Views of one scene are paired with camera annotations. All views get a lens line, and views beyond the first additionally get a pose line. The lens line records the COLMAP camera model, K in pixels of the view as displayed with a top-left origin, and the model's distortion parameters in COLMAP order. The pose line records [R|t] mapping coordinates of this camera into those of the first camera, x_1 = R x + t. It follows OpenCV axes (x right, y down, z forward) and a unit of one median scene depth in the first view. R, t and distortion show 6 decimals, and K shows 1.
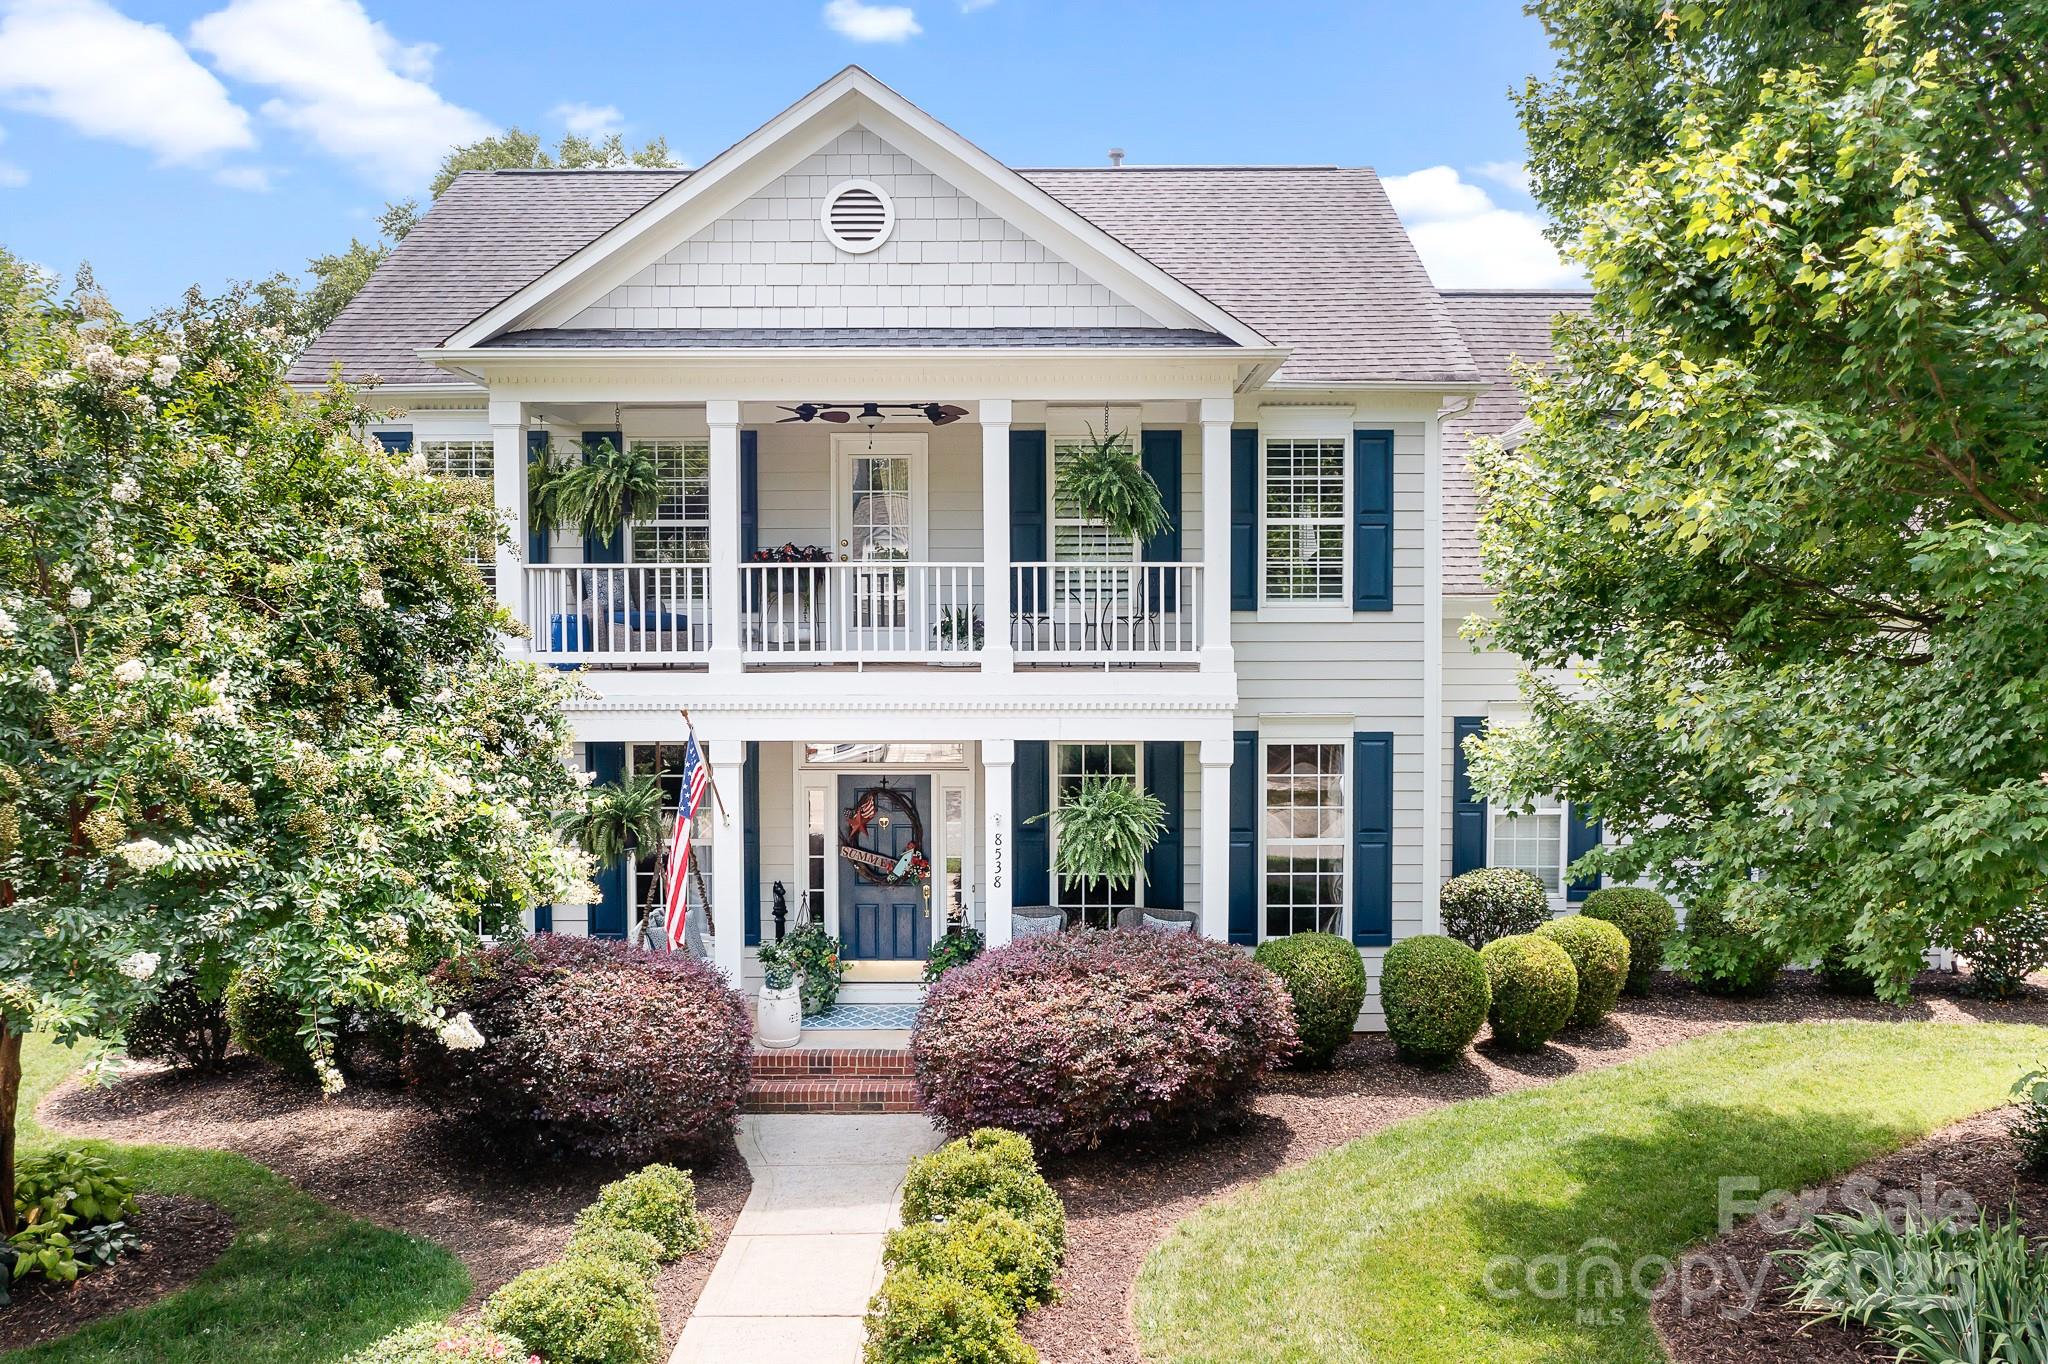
lens RADIAL K [[1648.6, 0, 1017.8], [0, 1648.6, 680.5], [0, 0, 1]] dist [-0.011192, 0.001326]
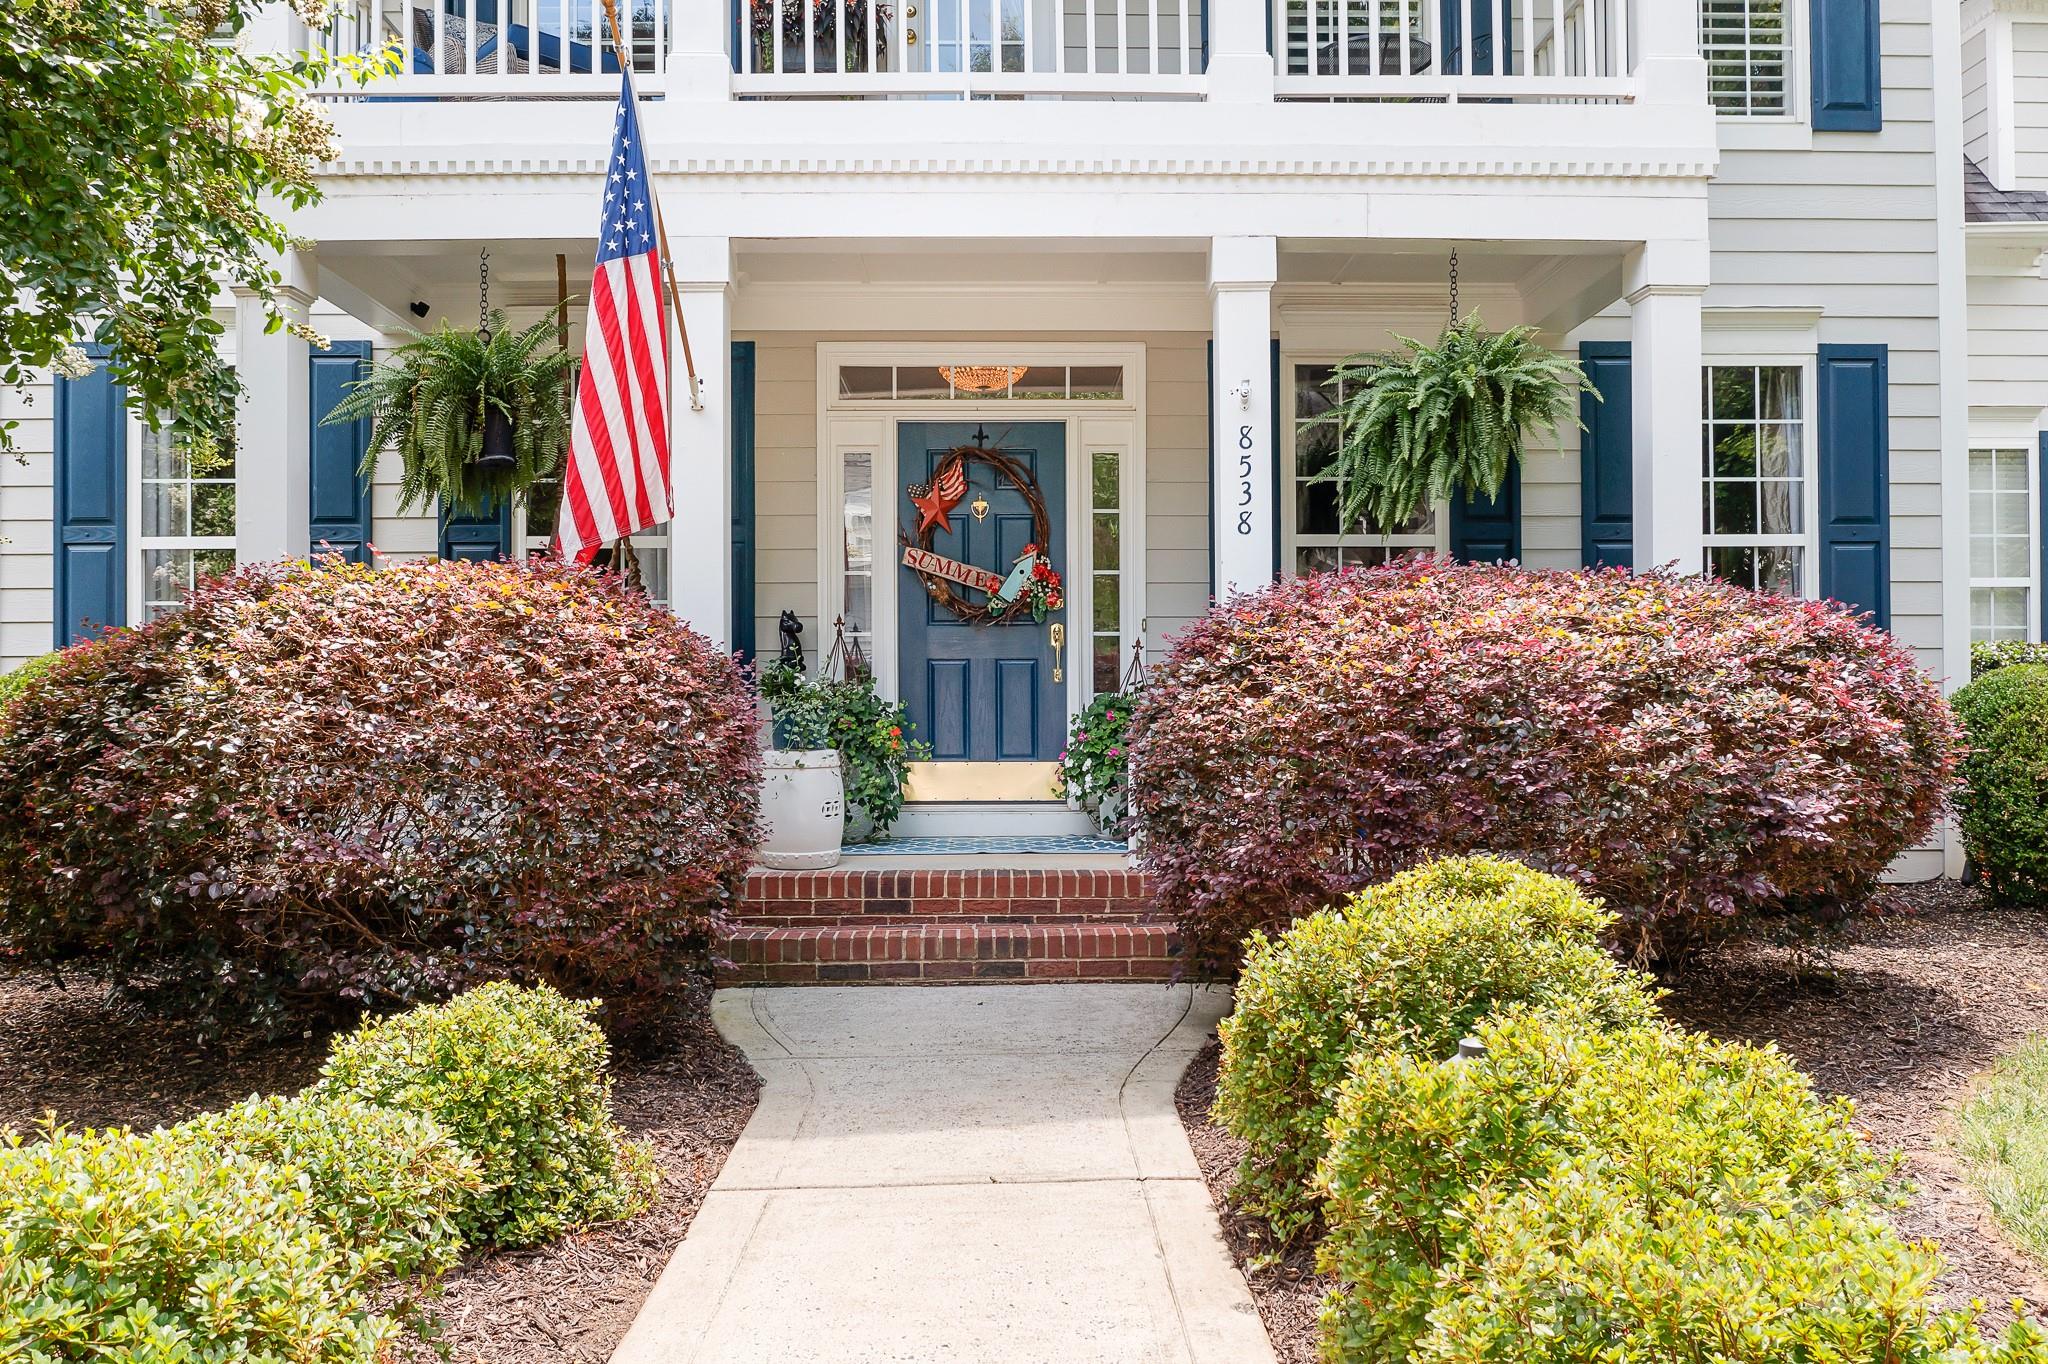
lens RADIAL K [[1648.6, 0, 1031.0], [0, 1648.6, 683.6], [0, 0, 1]] dist [-0.011192, 0.001326]
pose [[0.999451, -0.001083, 0.033113, -0.093219], [0.002896, 0.998495, -0.054768, 0.197324], [-0.033004, 0.054833, 0.997950, 0.507532]]
